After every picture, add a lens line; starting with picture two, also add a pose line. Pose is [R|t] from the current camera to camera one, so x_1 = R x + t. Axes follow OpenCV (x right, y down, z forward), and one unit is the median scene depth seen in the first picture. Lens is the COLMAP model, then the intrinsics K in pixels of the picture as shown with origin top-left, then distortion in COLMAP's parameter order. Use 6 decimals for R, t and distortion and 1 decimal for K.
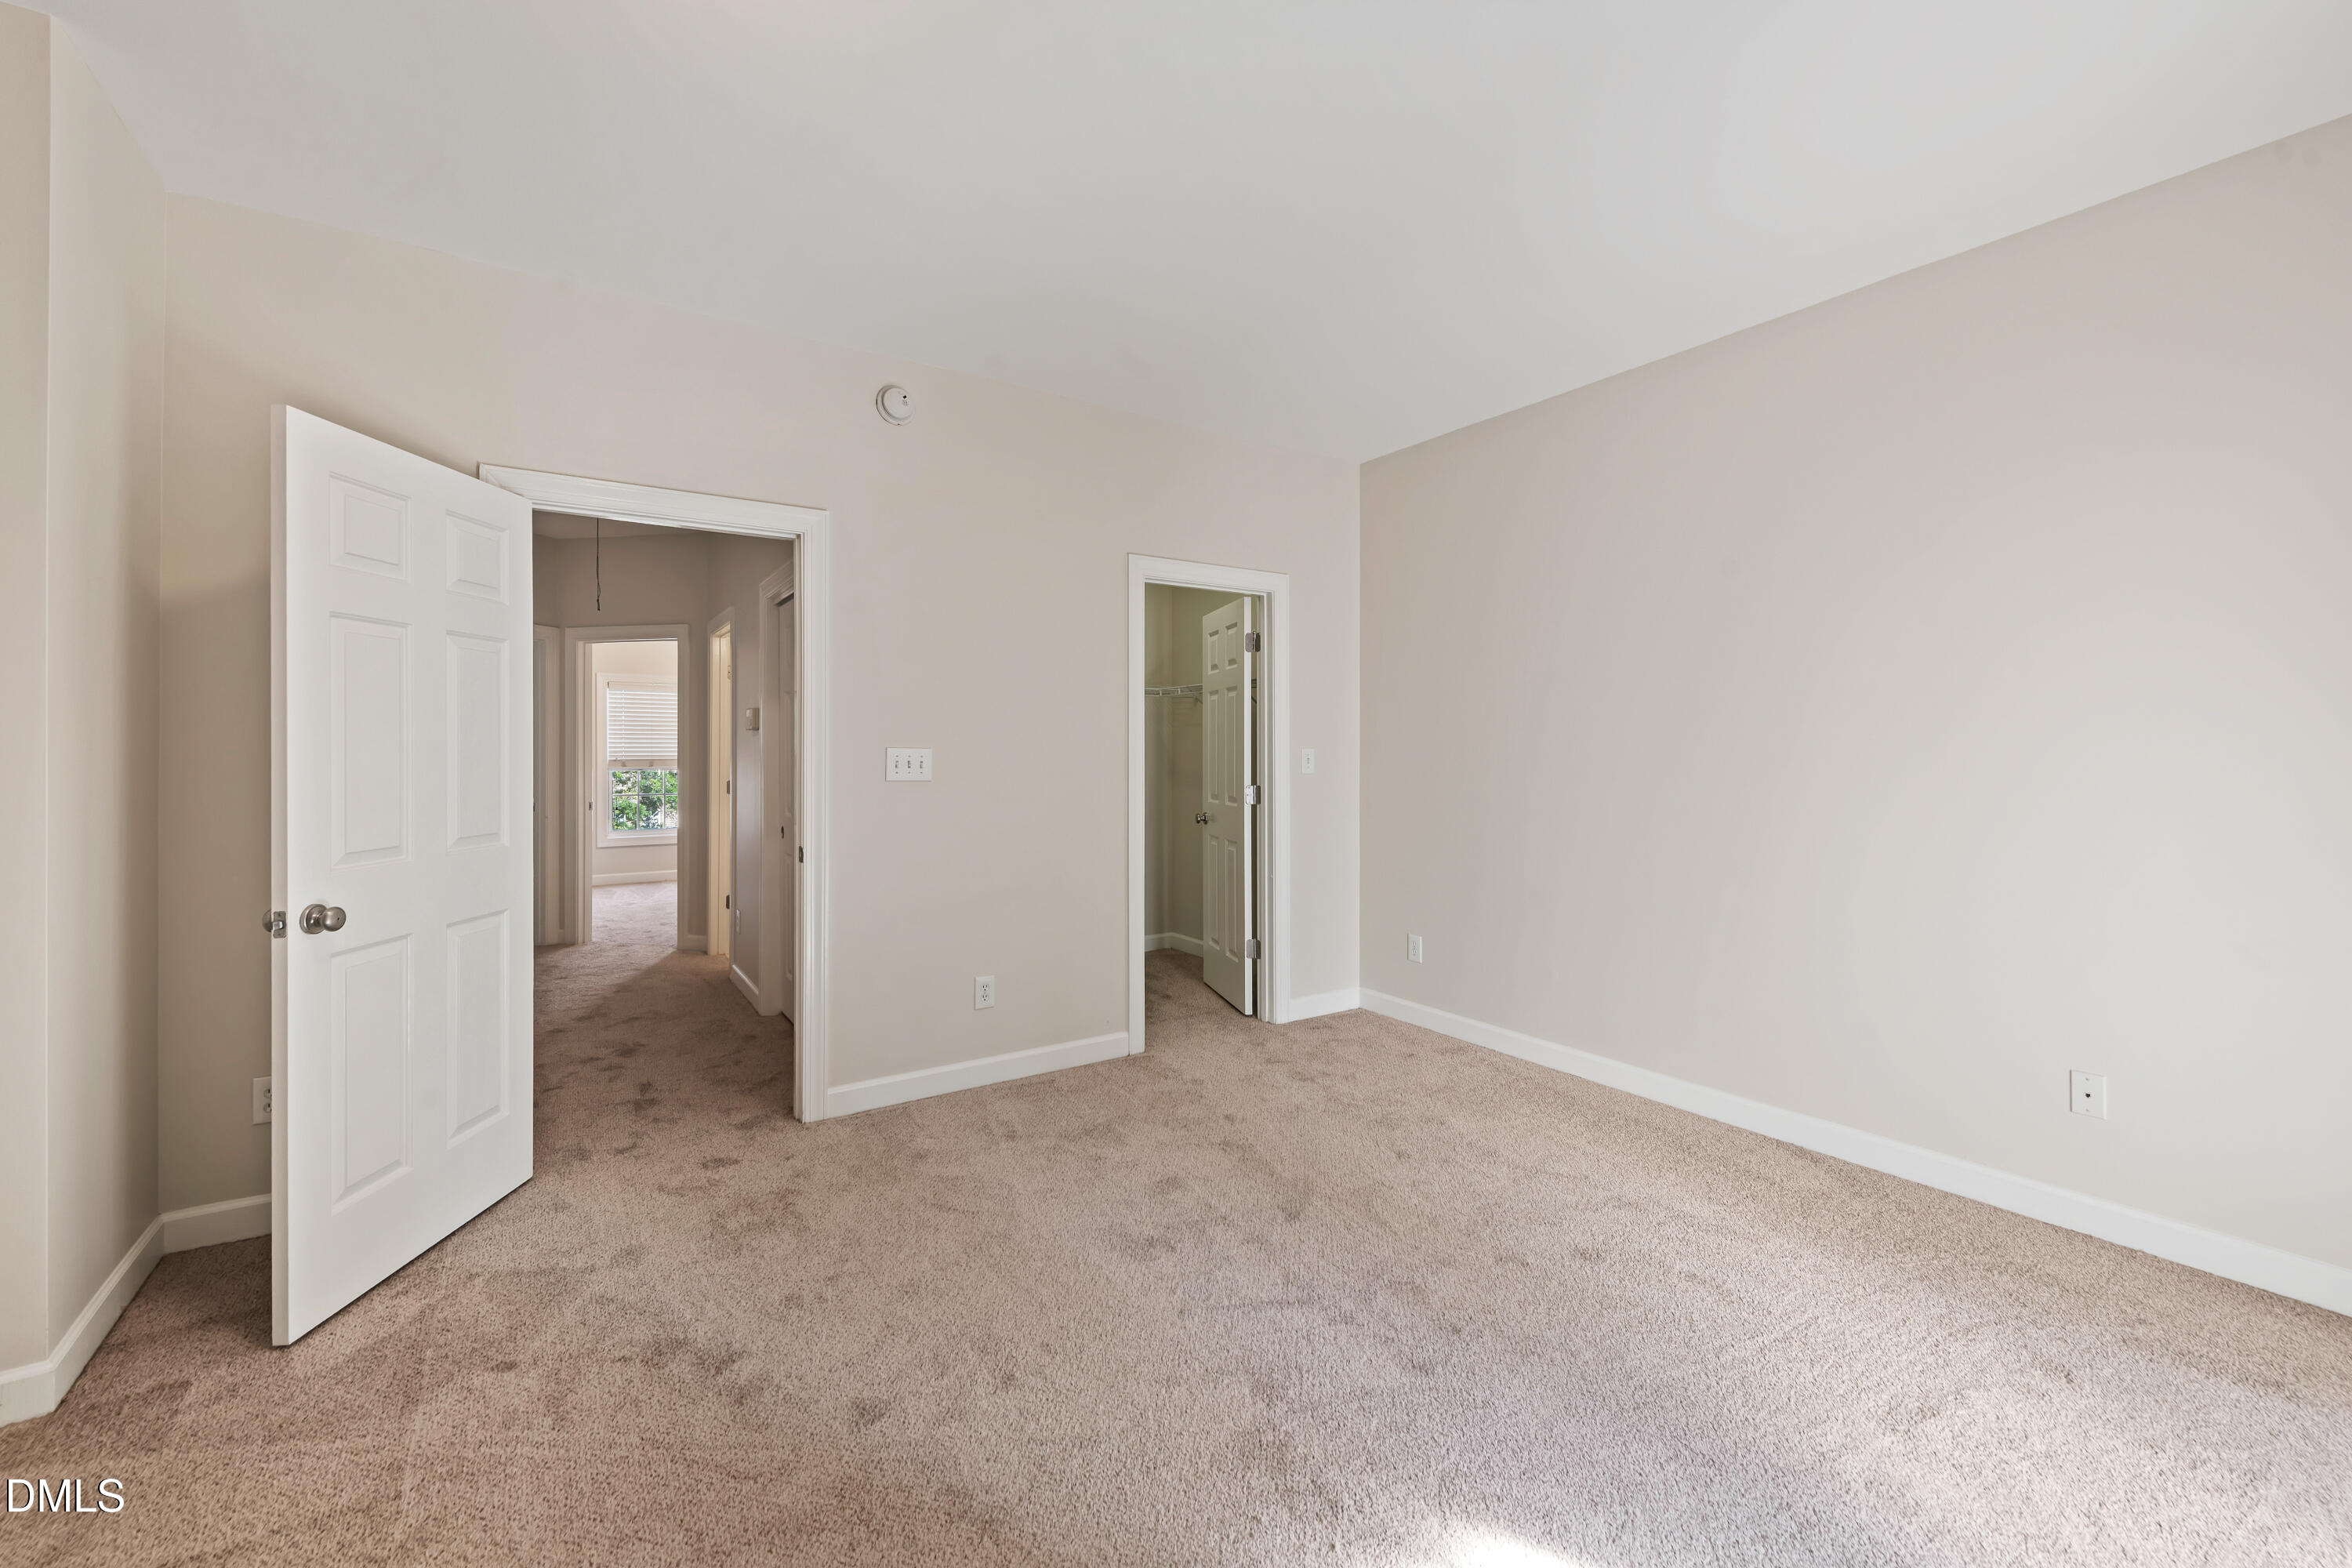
lens RADIAL K [[948.4, 0, 1142.8], [0, 948.4, 747.9], [0, 0, 1]] dist [0.009989, -0.002570]
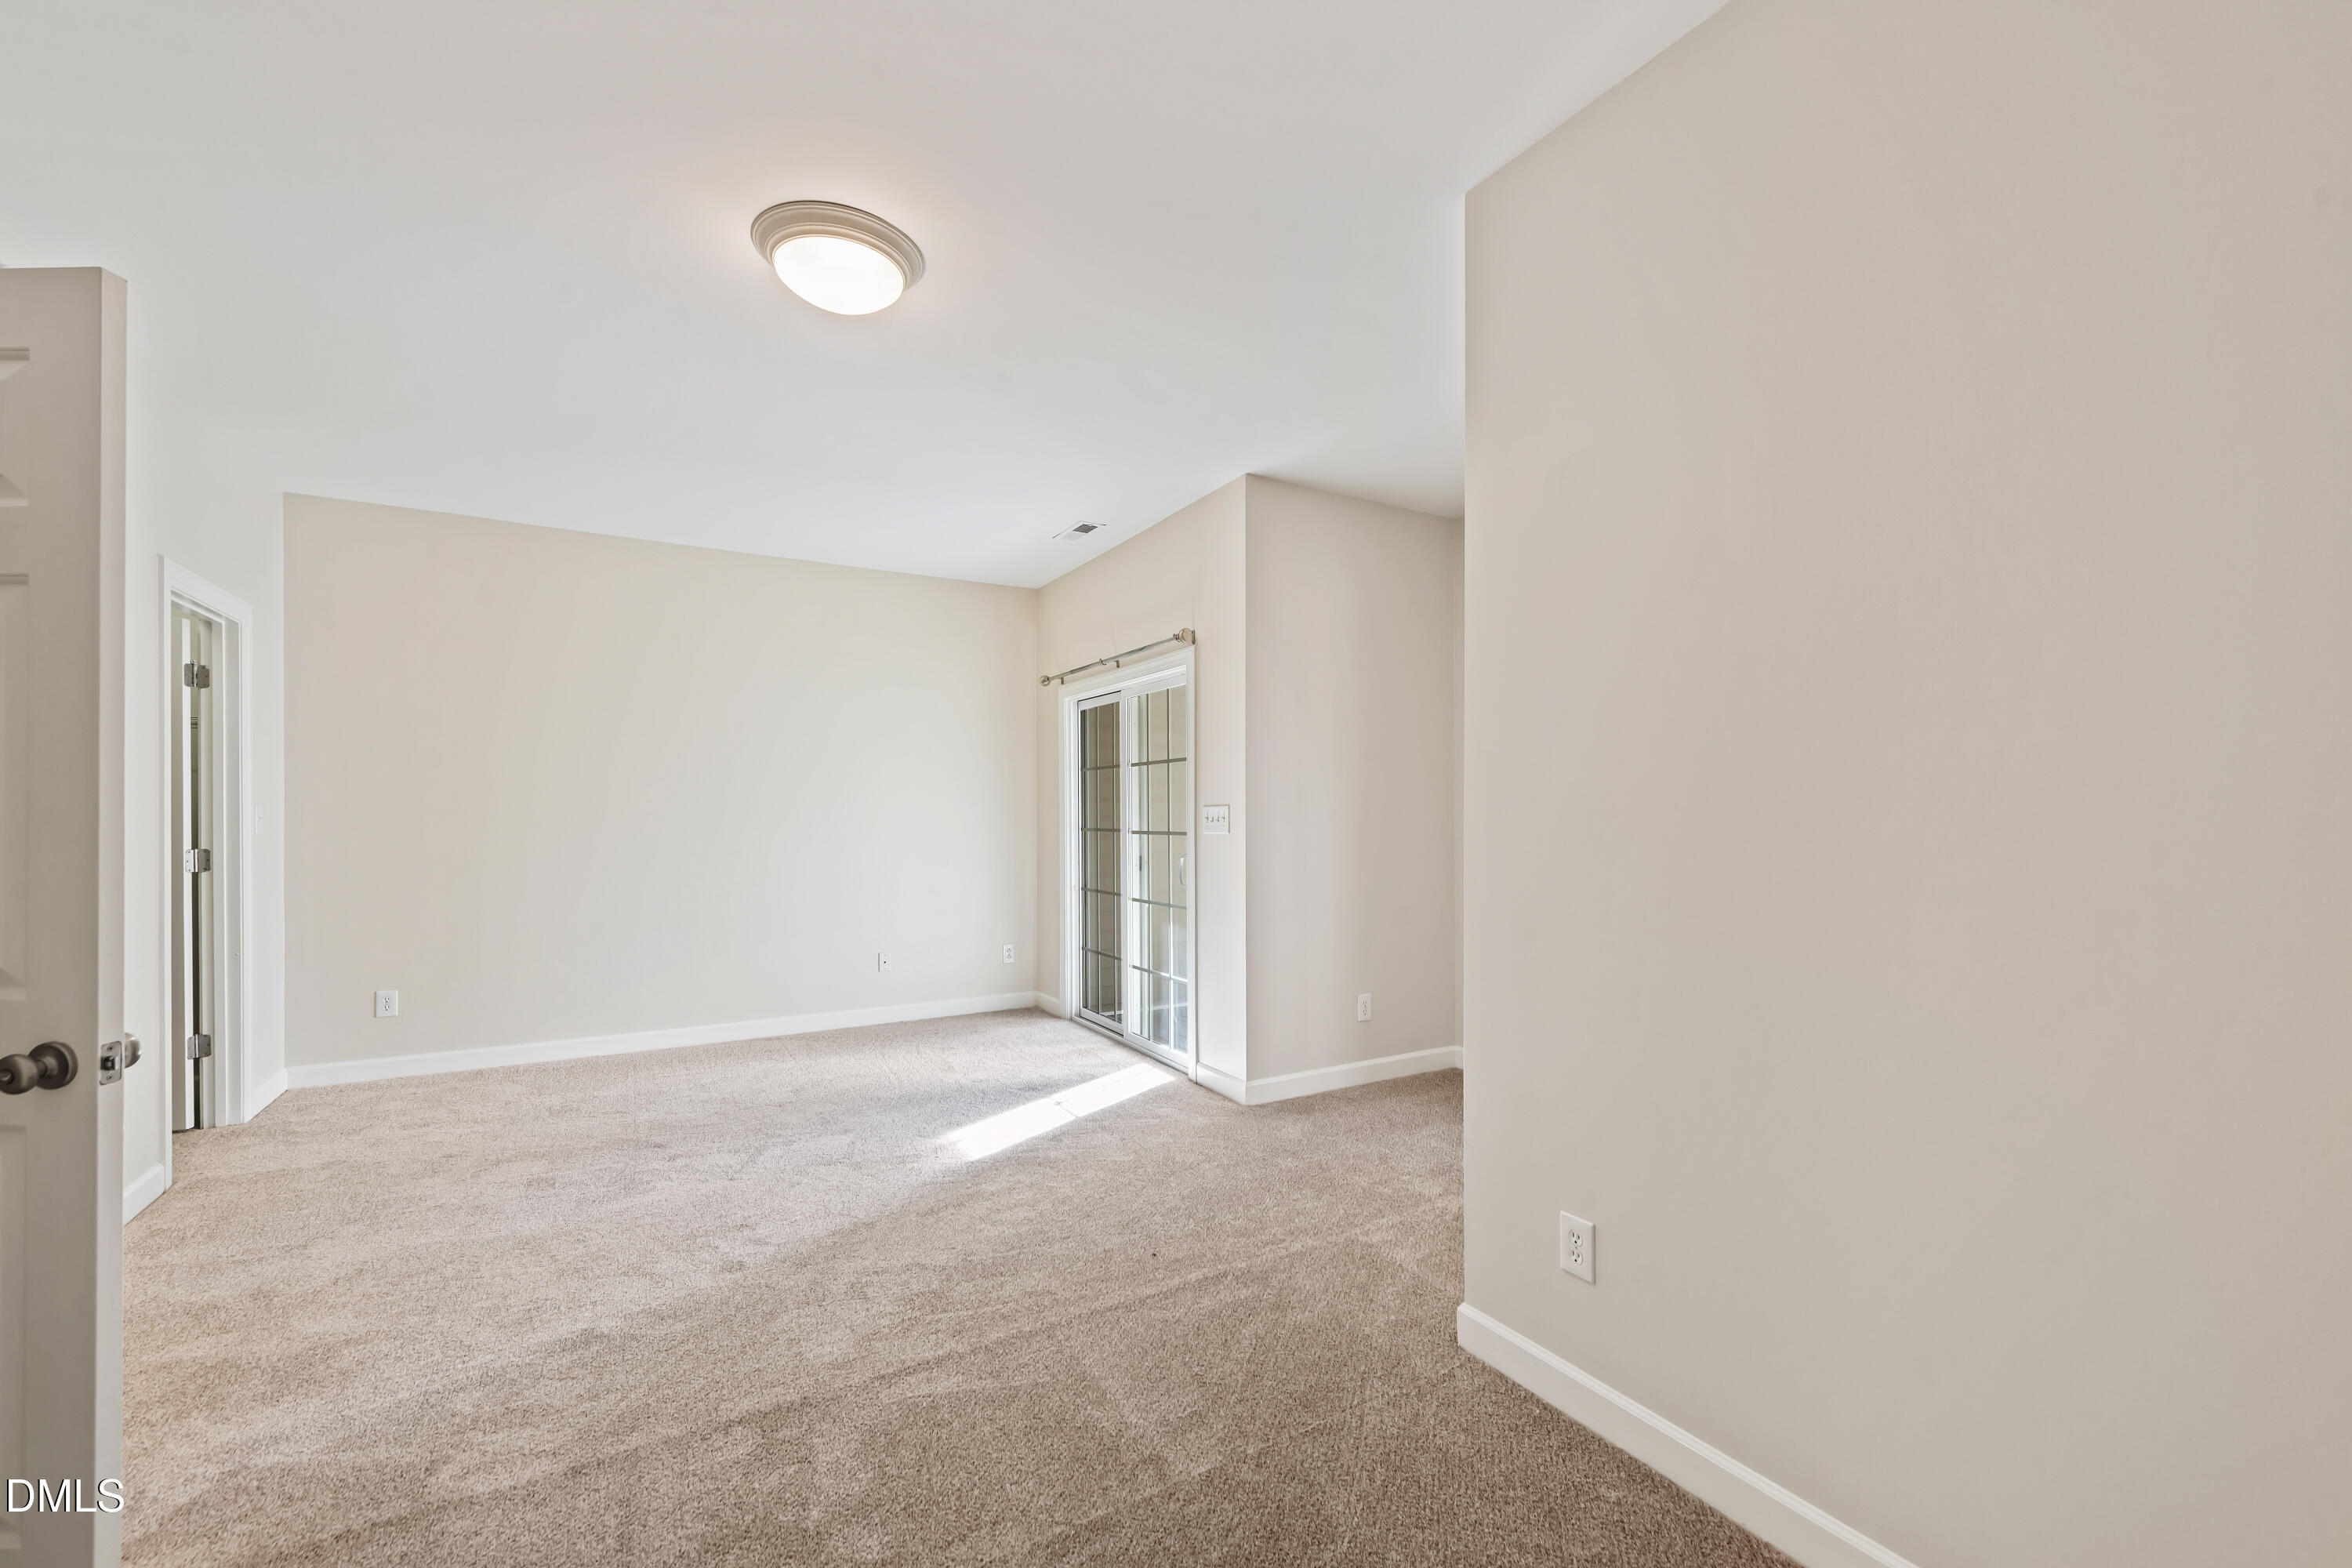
lens RADIAL K [[948.4, 0, 1176.3], [0, 948.4, 803.1], [0, 0, 1]] dist [0.009989, -0.002570]
pose [[0.060328, 0.010088, 0.998128, -0.968873], [-0.004779, 0.999940, -0.009818, 0.005293], [-0.998167, -0.004178, 0.060373, 0.141459]]
